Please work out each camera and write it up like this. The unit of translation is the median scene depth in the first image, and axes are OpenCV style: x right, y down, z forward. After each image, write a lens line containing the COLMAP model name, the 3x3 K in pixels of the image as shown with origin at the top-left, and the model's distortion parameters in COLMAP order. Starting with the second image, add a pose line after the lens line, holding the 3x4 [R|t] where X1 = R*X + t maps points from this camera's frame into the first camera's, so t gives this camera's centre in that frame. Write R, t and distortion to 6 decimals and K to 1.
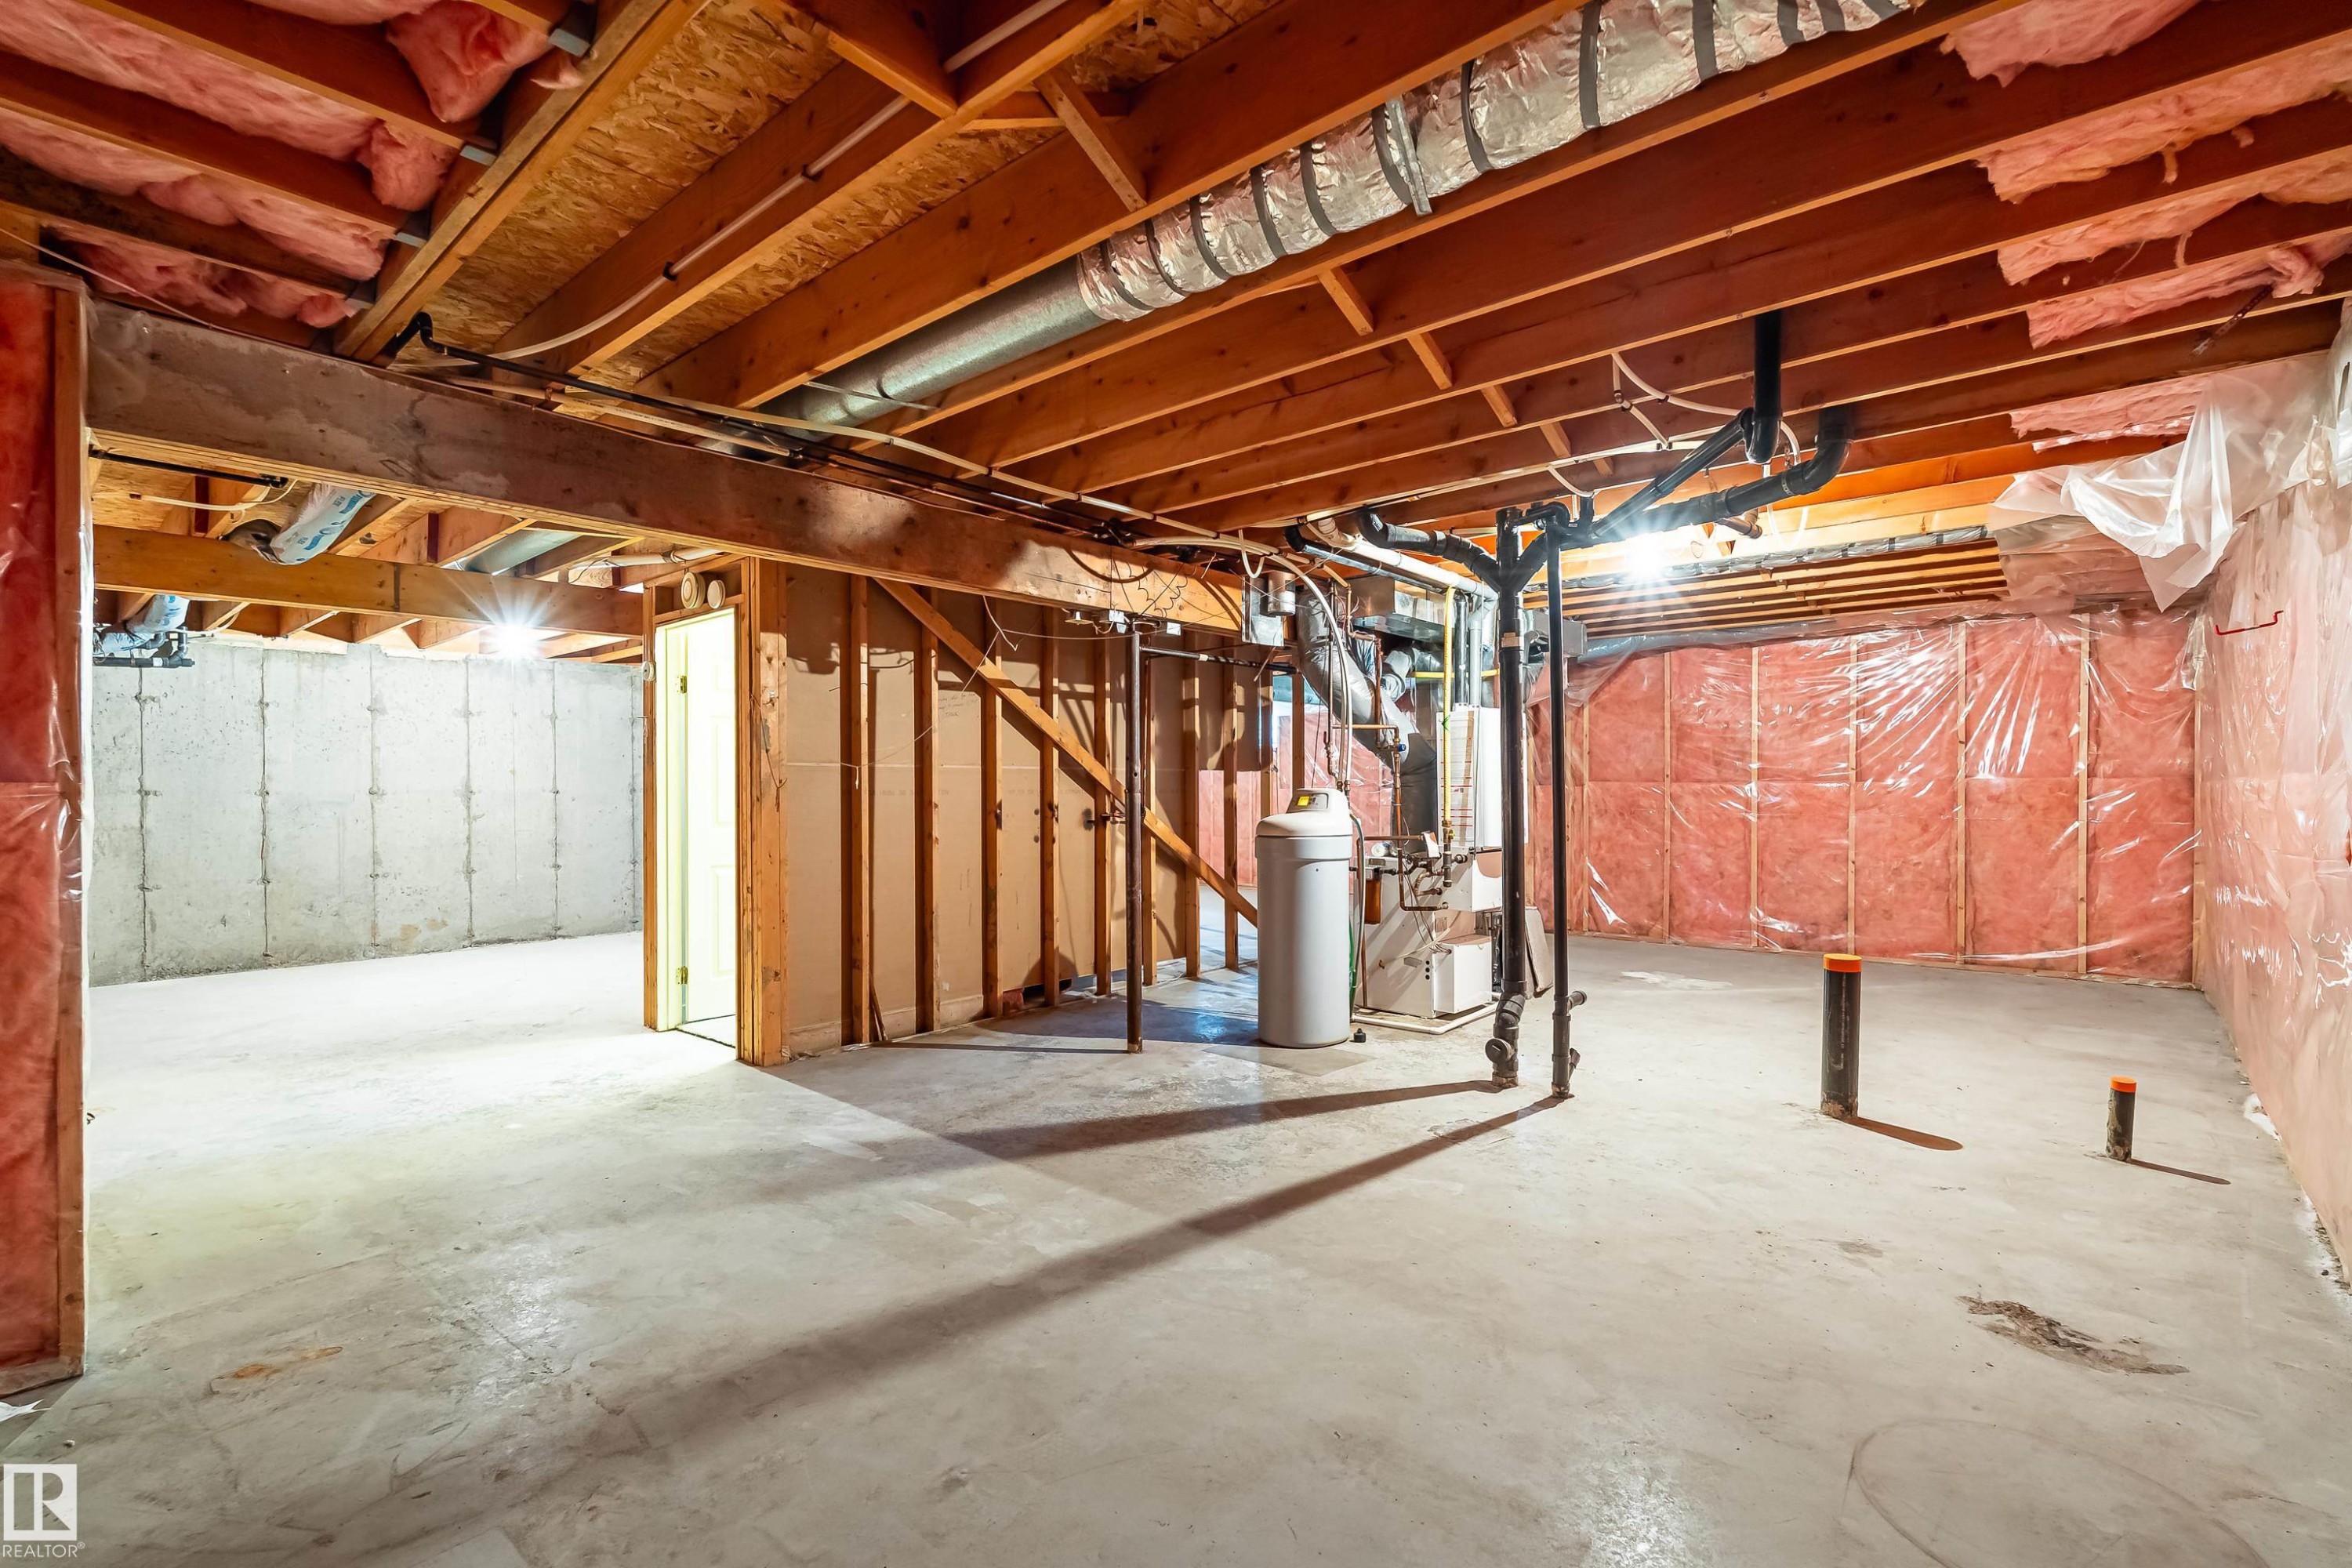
lens RADIAL K [[1052.2, 0, 1171.7], [0, 1052.2, 792.0], [0, 0, 1]] dist [-0.011026, -0.000183]
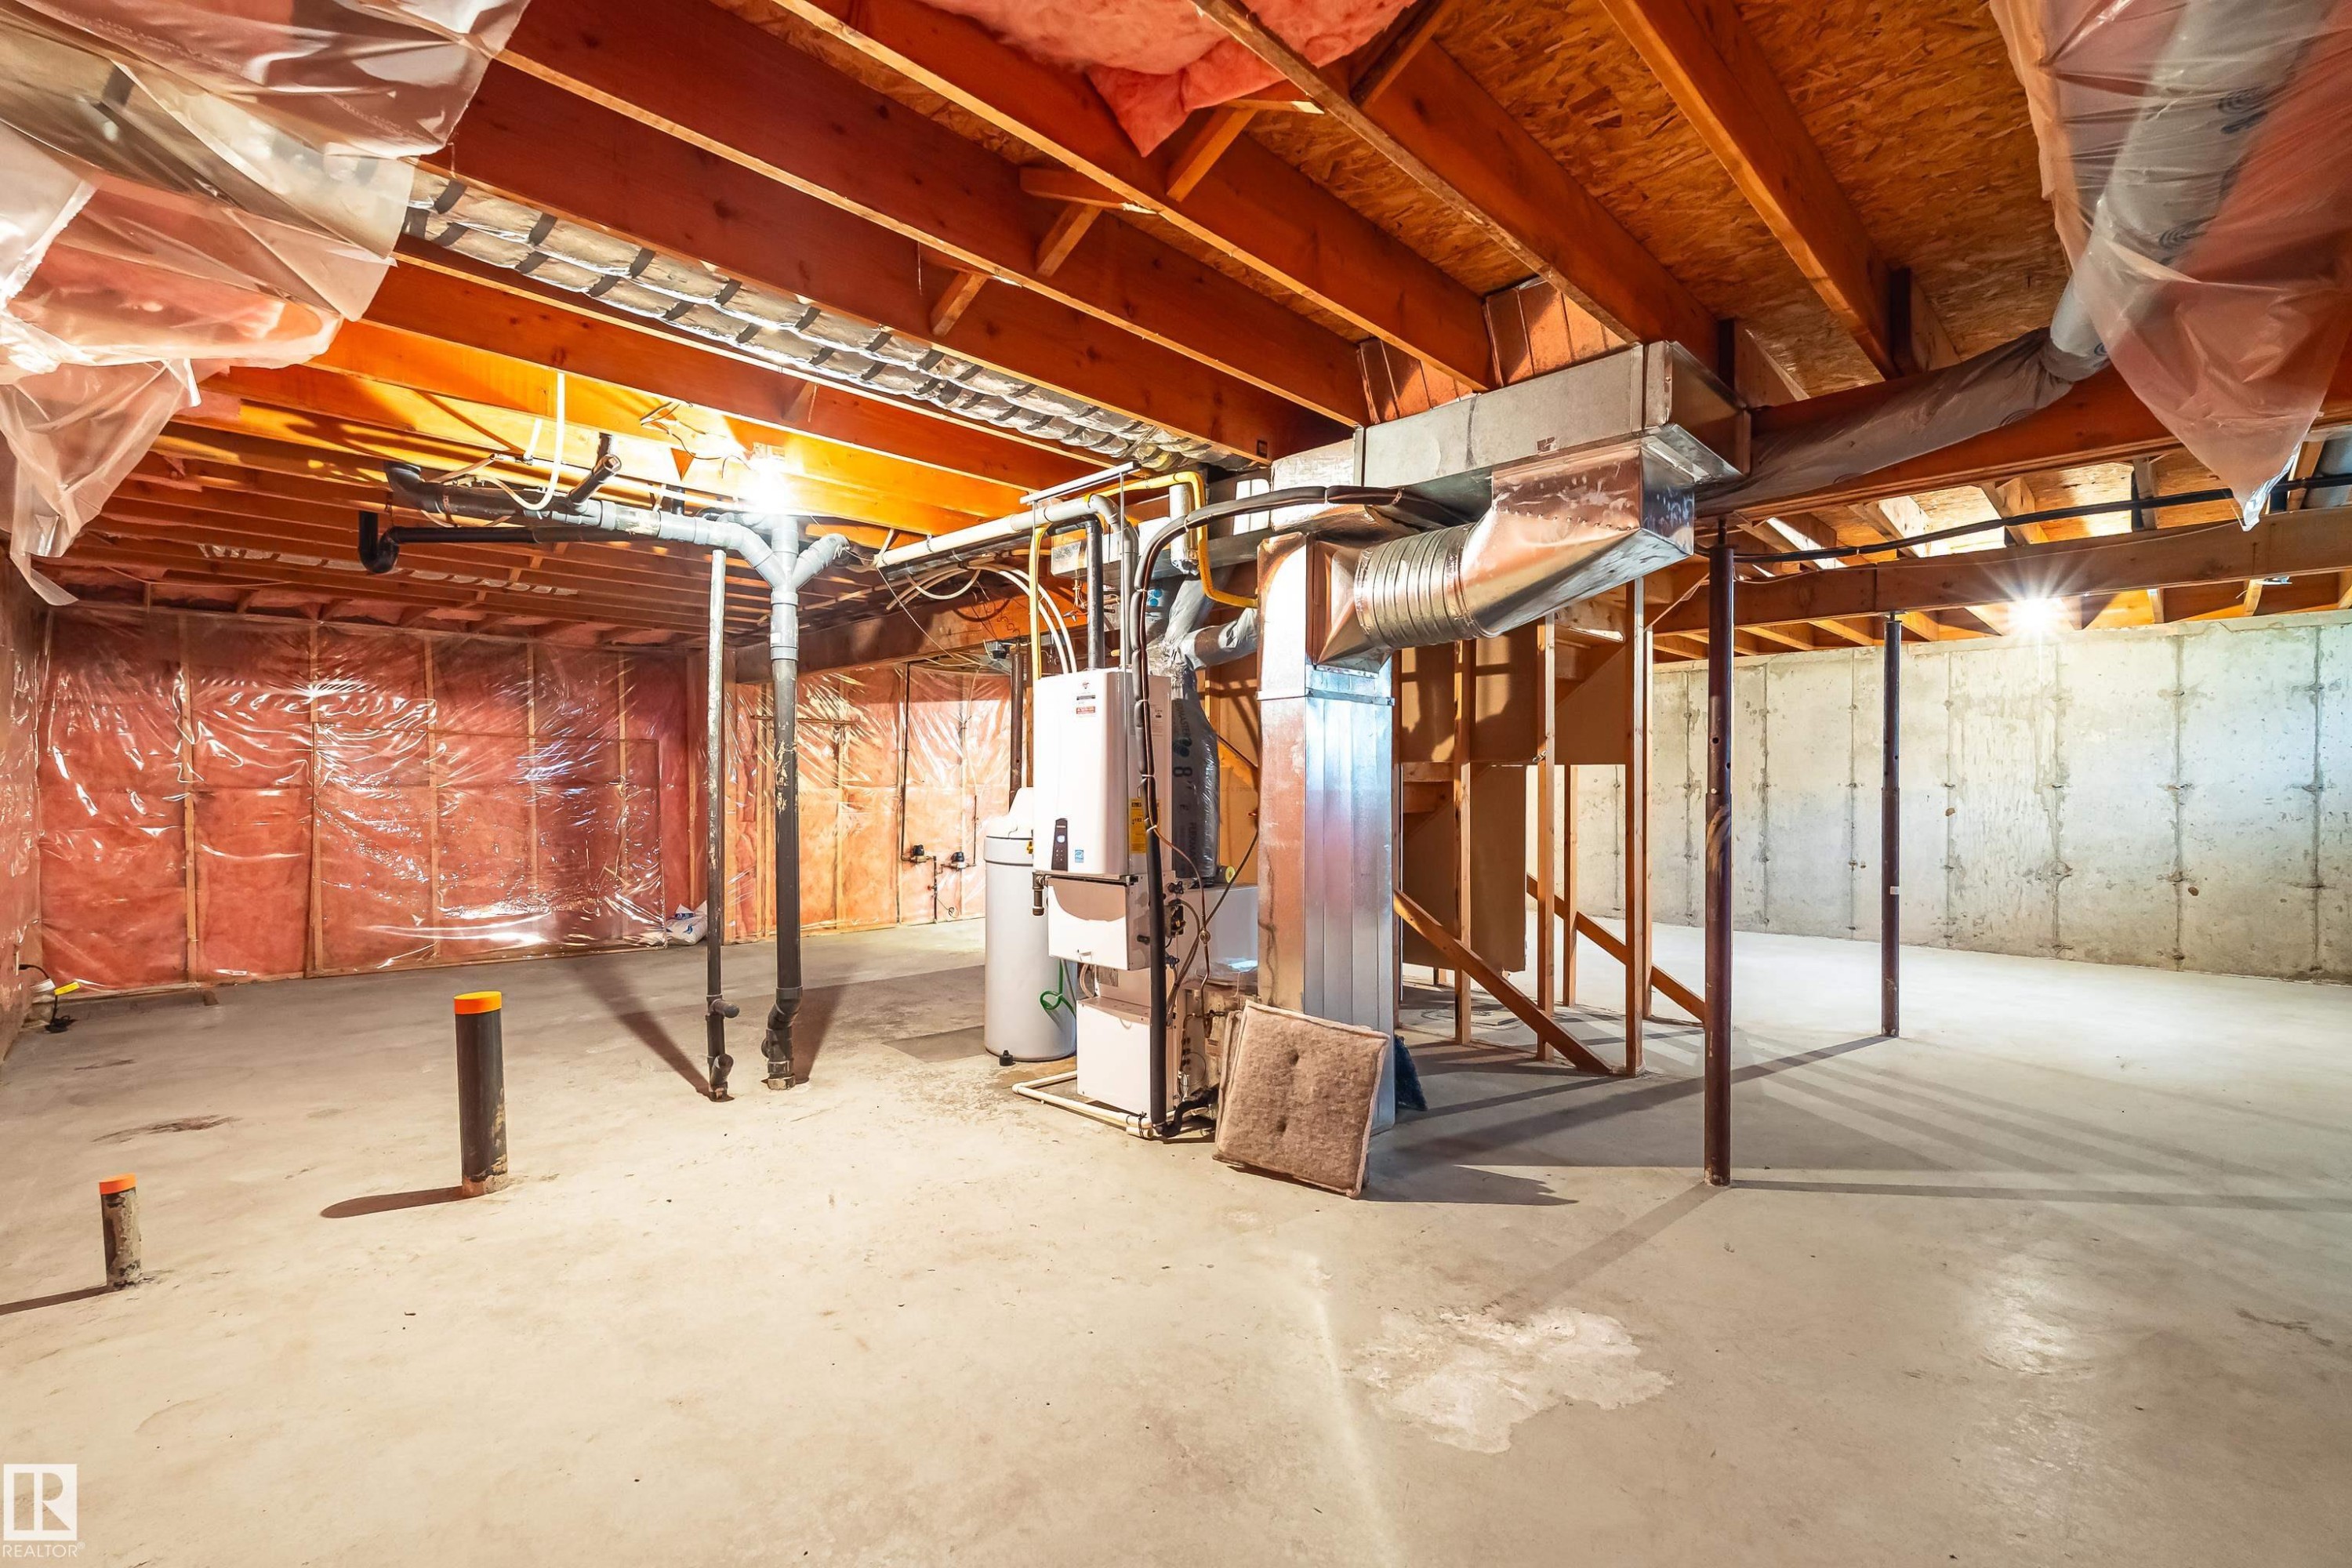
lens RADIAL K [[1052.2, 0, 1171.7], [0, 1052.2, 792.0], [0, 0, 1]] dist [-0.011026, -0.000183]
pose [[-0.066880, 0.007743, -0.997731, 1.404752], [-0.001299, 0.999968, 0.007848, -0.004378], [0.997760, 0.001821, -0.066868, 1.581733]]
